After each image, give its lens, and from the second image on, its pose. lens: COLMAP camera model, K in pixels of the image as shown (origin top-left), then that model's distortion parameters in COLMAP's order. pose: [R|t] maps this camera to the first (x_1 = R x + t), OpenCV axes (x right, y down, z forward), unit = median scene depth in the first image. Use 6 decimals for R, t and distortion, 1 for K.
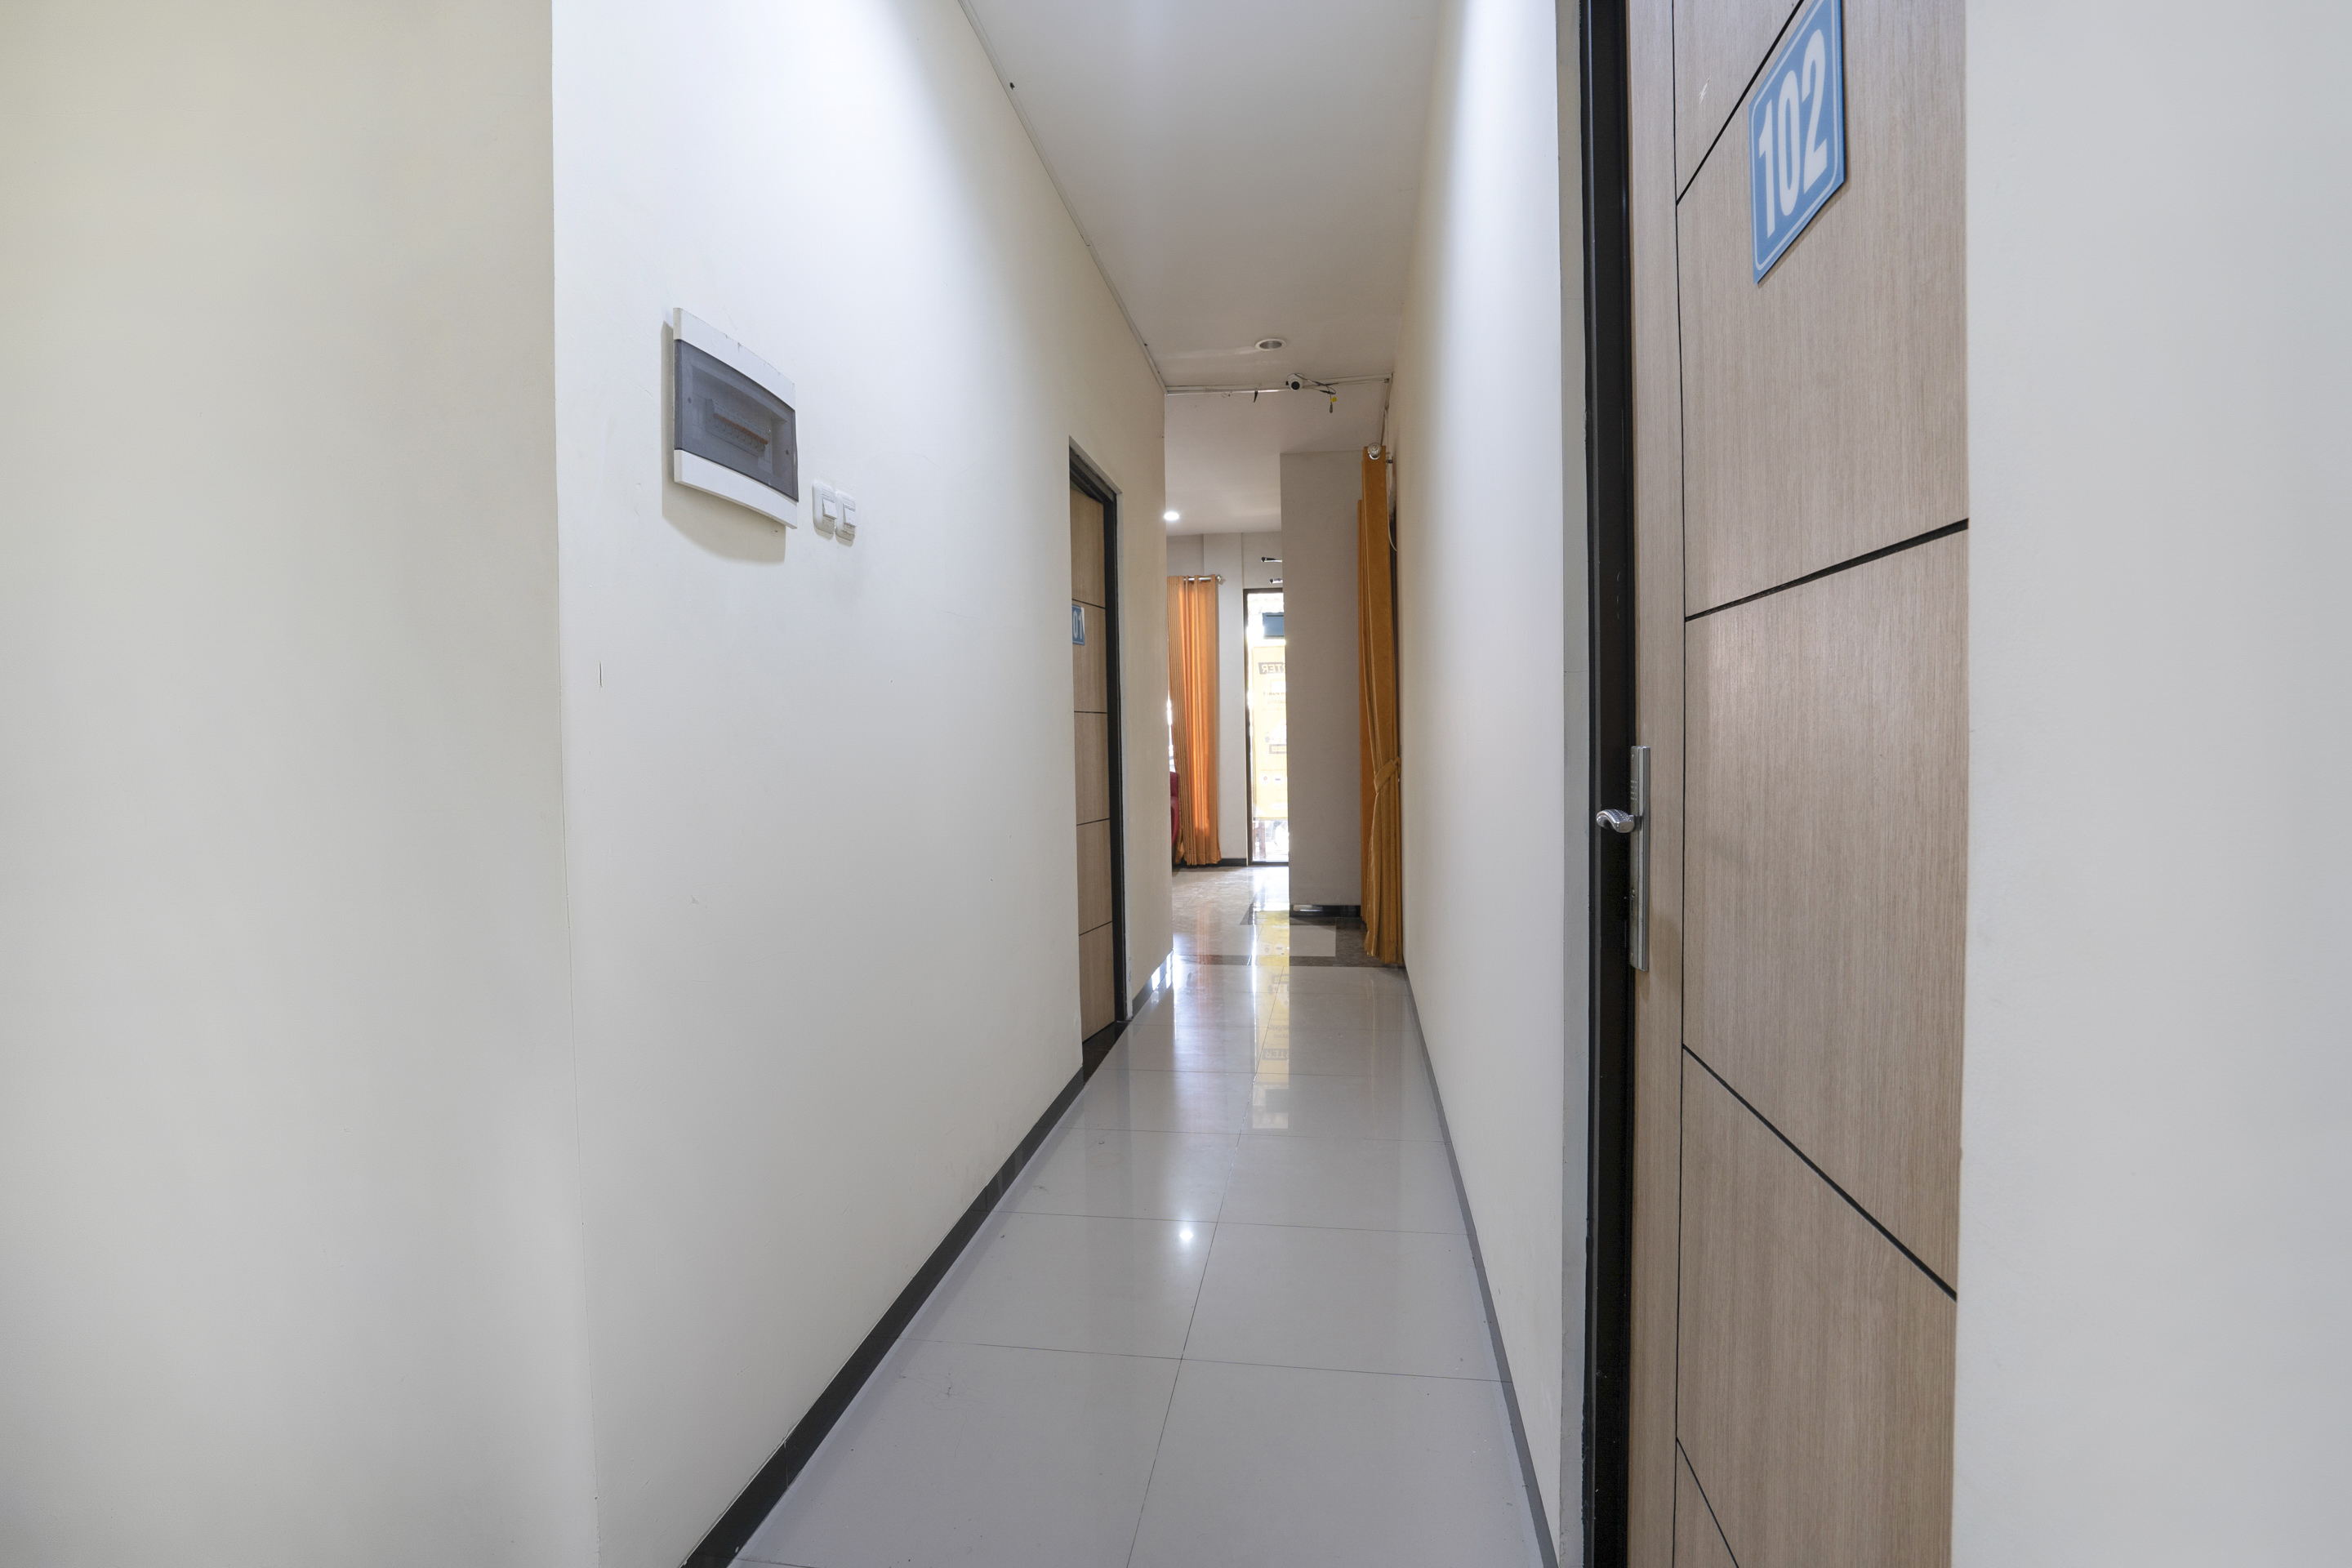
lens RADIAL K [[1065.5, 0, 1168.0], [0, 1065.5, 790.5], [0, 0, 1]] dist [-0.041071, 0.005205]
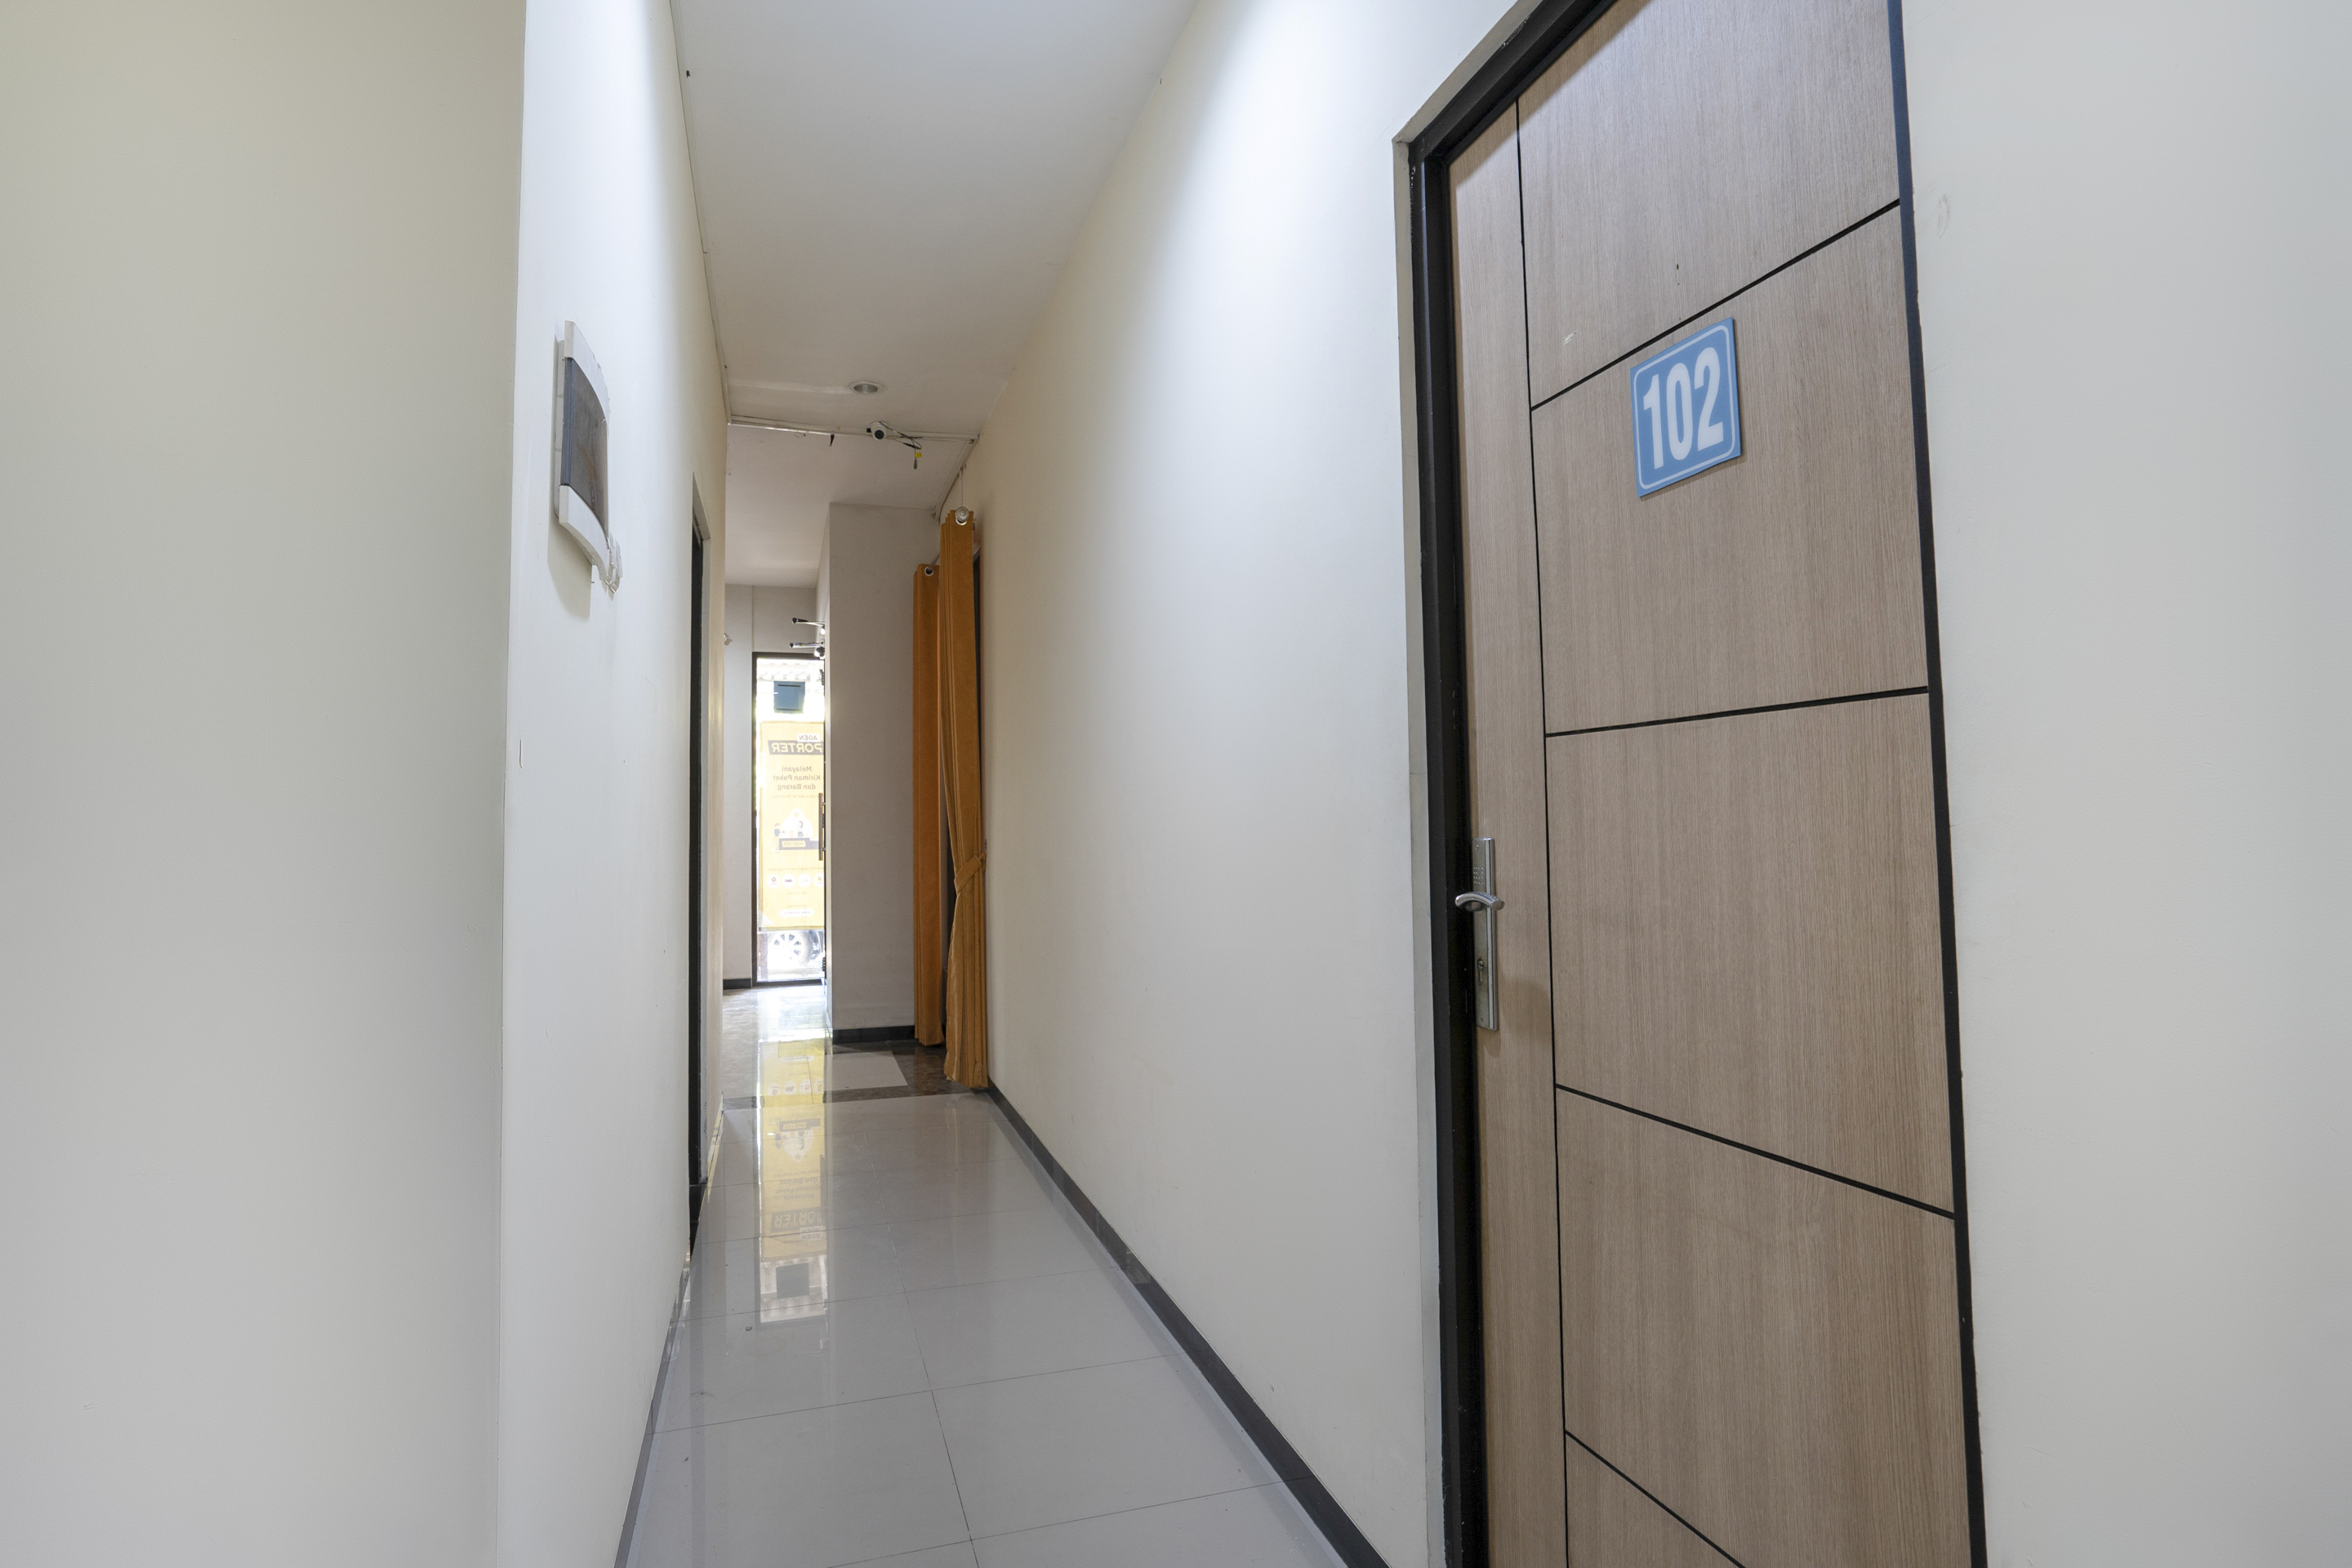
lens RADIAL K [[1265.7, 0, 1184.2], [0, 1265.7, 759.3], [0, 0, 1]] dist [-0.028436, -0.001414]
pose [[0.886410, 0.029280, 0.461974, -0.141294], [0.019923, 0.994660, -0.101269, 0.002046], [-0.462472, 0.098970, 0.881093, -0.028517]]
